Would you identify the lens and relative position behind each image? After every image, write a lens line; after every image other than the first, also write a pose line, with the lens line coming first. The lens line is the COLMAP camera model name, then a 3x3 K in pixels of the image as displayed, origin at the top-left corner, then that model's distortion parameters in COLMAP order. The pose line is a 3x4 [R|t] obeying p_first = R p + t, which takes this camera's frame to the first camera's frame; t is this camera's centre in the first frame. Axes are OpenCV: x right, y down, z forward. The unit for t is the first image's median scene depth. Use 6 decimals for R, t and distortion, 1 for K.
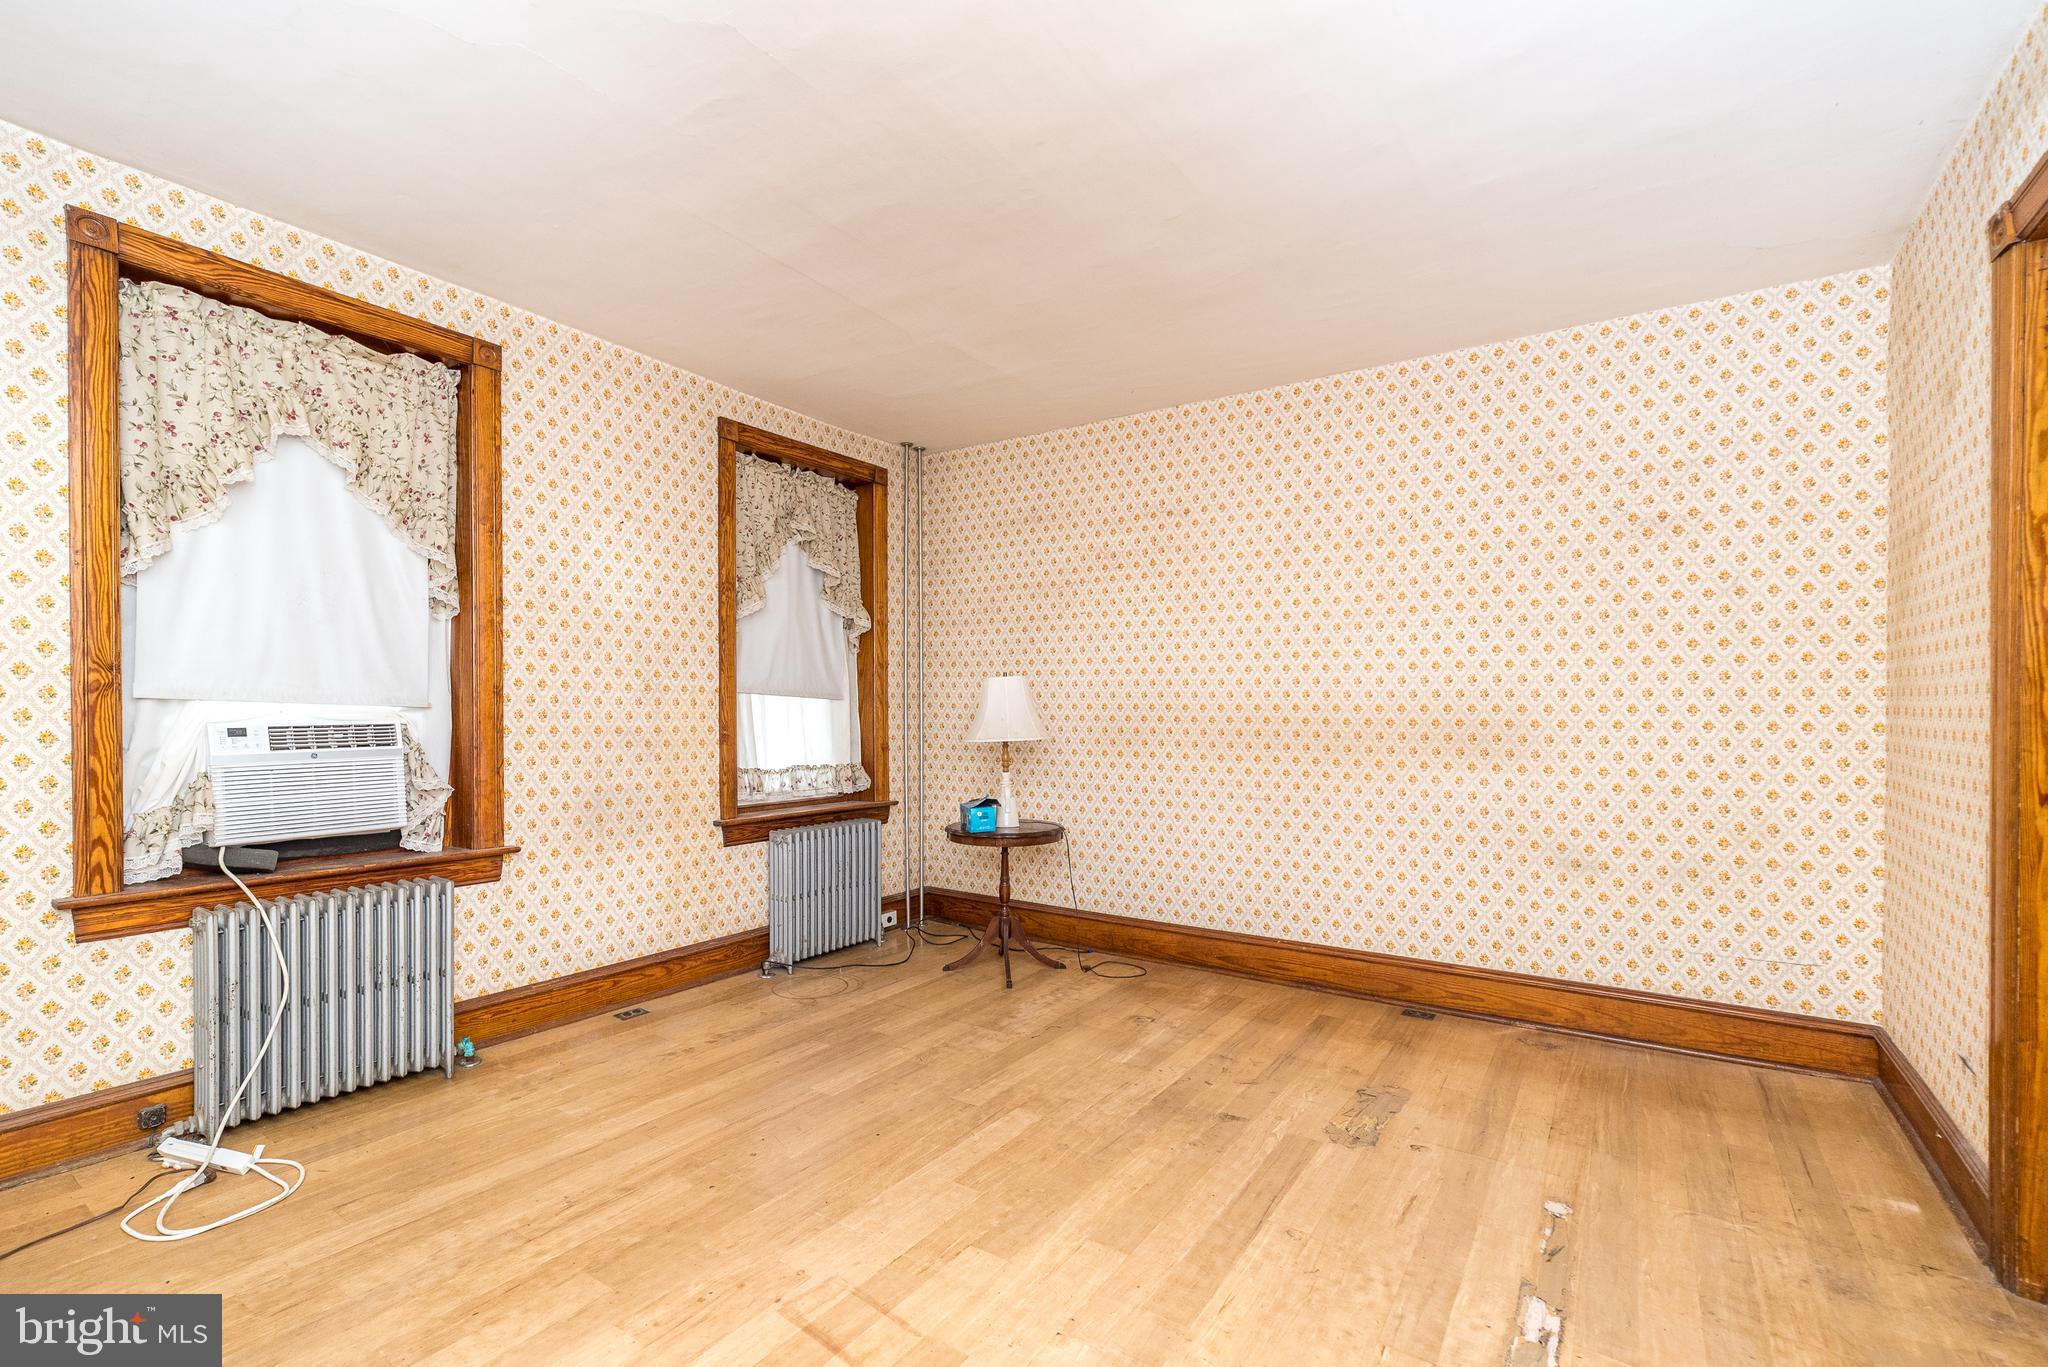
lens RADIAL K [[890.7, 0, 1033.3], [0, 890.7, 707.4], [0, 0, 1]] dist [0.008839, 0.000045]
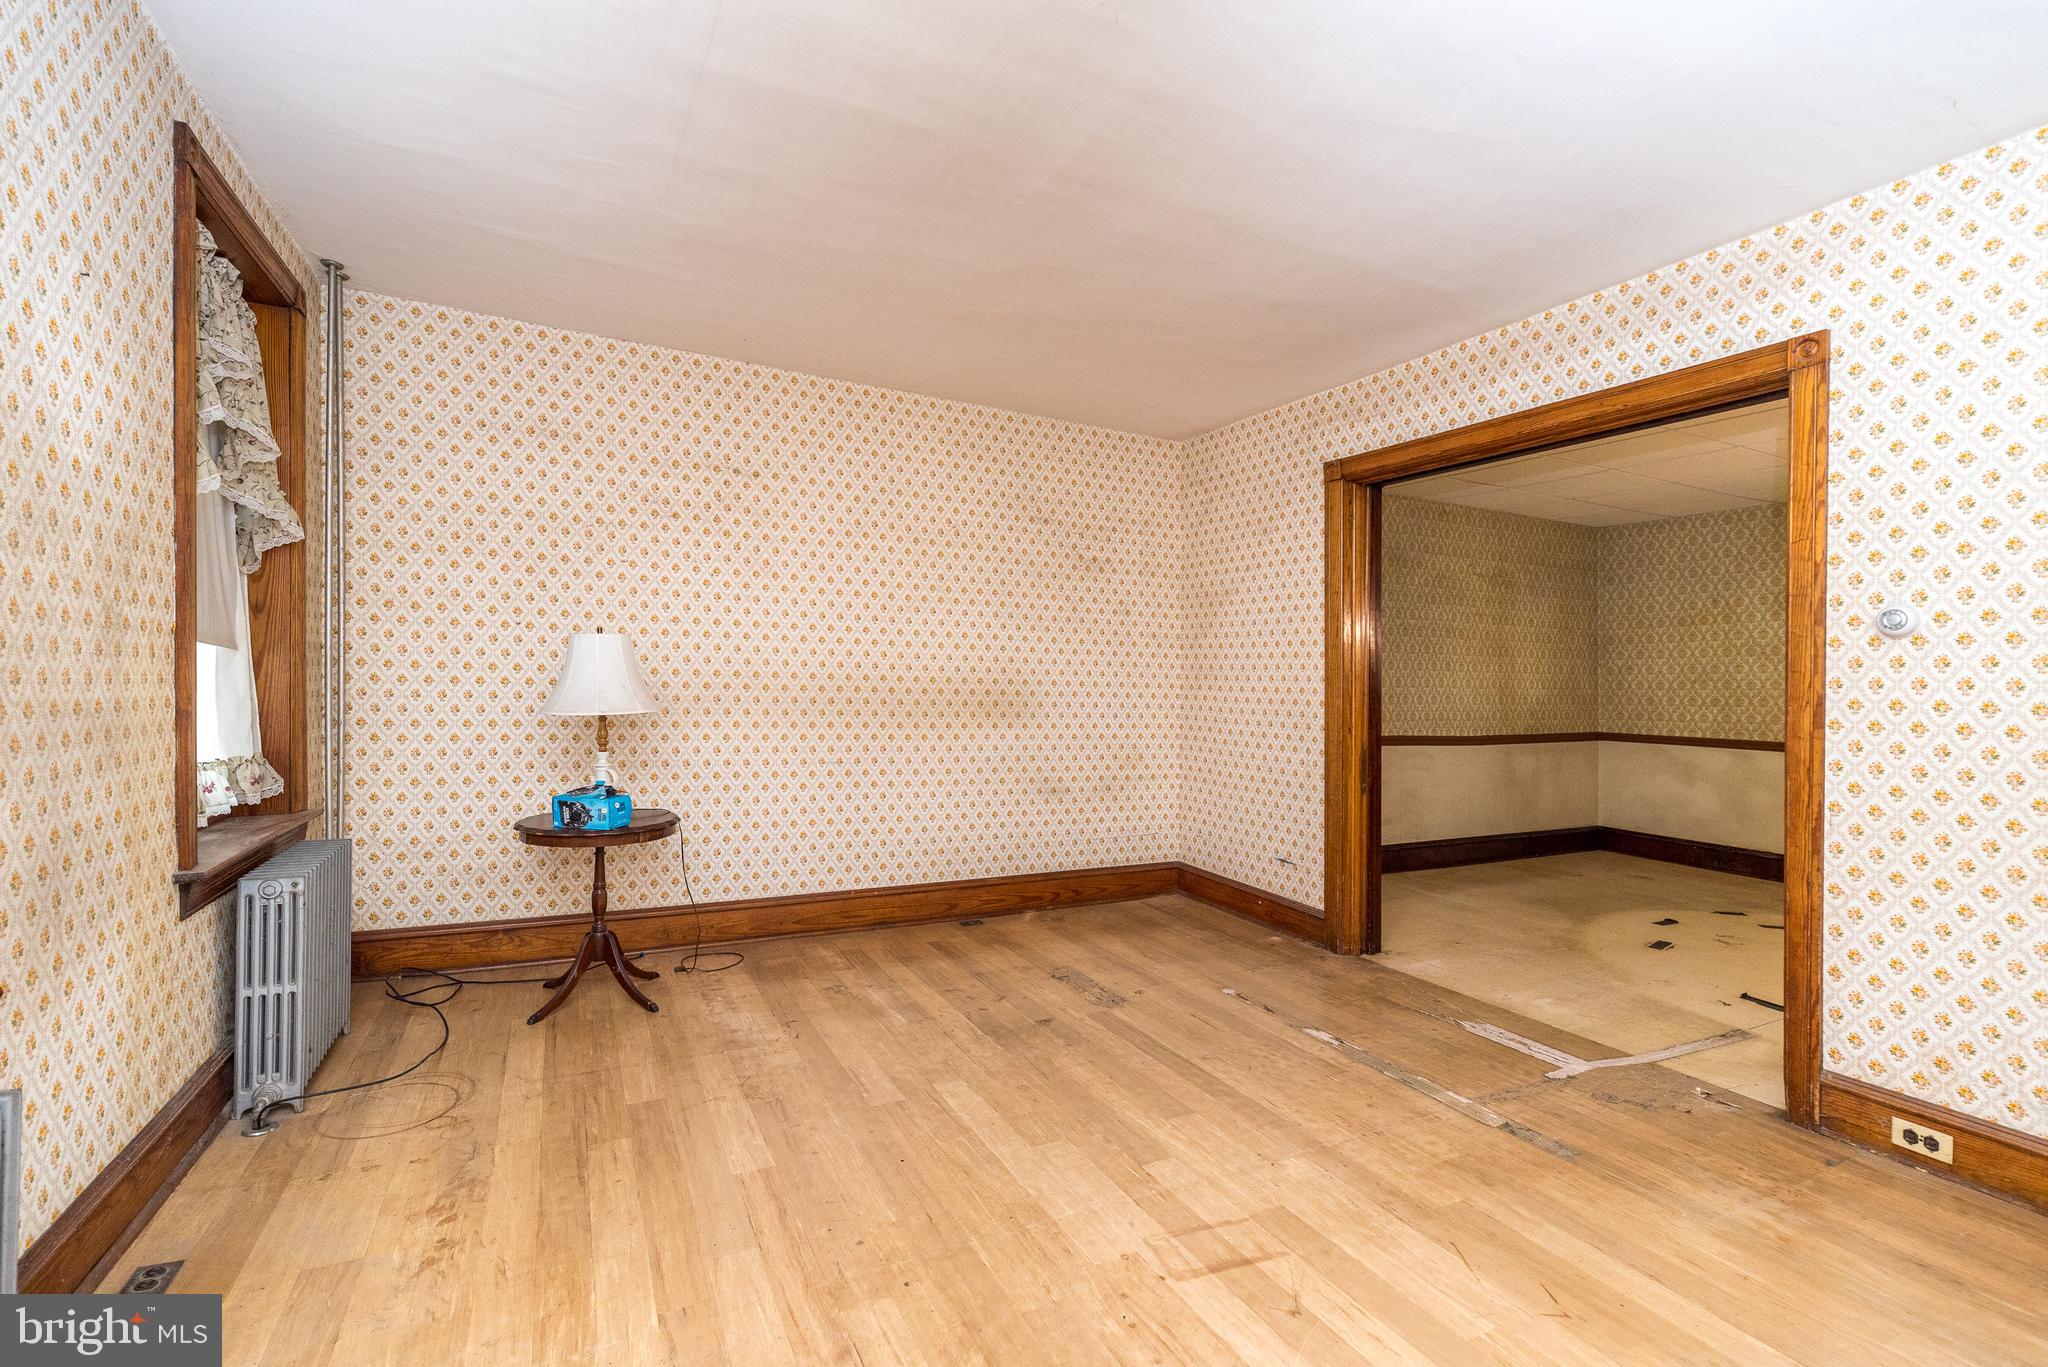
lens RADIAL K [[890.7, 0, 995.6], [0, 890.7, 669.8], [0, 0, 1]] dist [0.008839, 0.000045]
pose [[0.497467, 0.020232, 0.867247, -0.708258], [-0.025055, 0.999646, -0.008949, -0.004508], [-0.867121, -0.017277, 0.497797, 0.376165]]
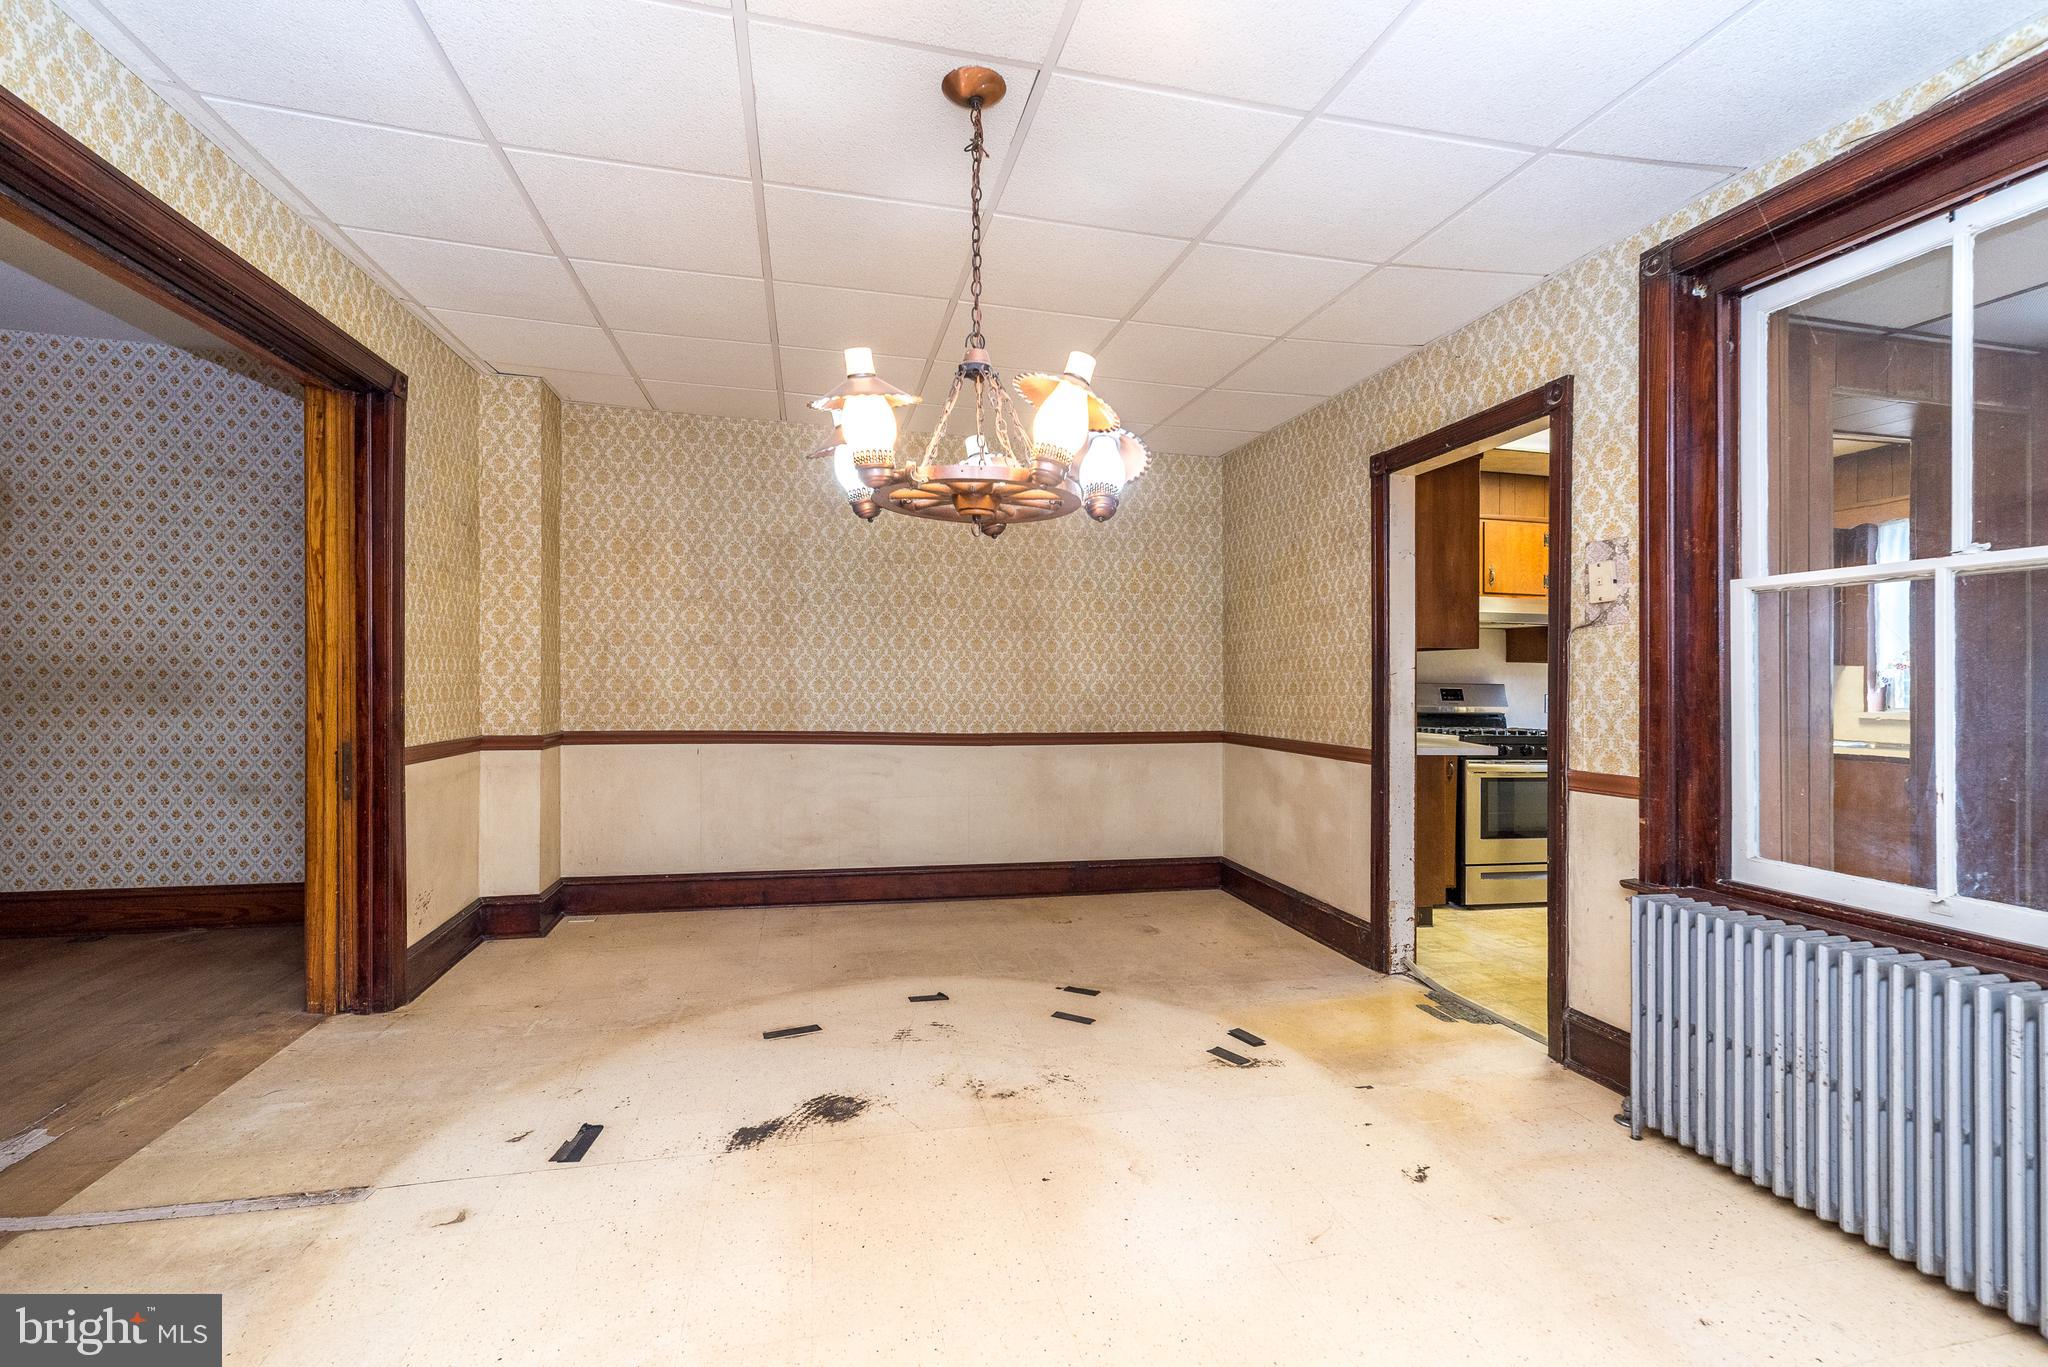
lens RADIAL K [[890.7, 0, 1019.5], [0, 890.7, 673.6], [0, 0, 1]] dist [0.008839, 0.000045]
pose [[0.688986, 0.014299, 0.724633, 0.459720], [-0.020994, 0.999780, 0.000234, -0.005960], [-0.724470, -0.015374, 0.689135, -0.640801]]
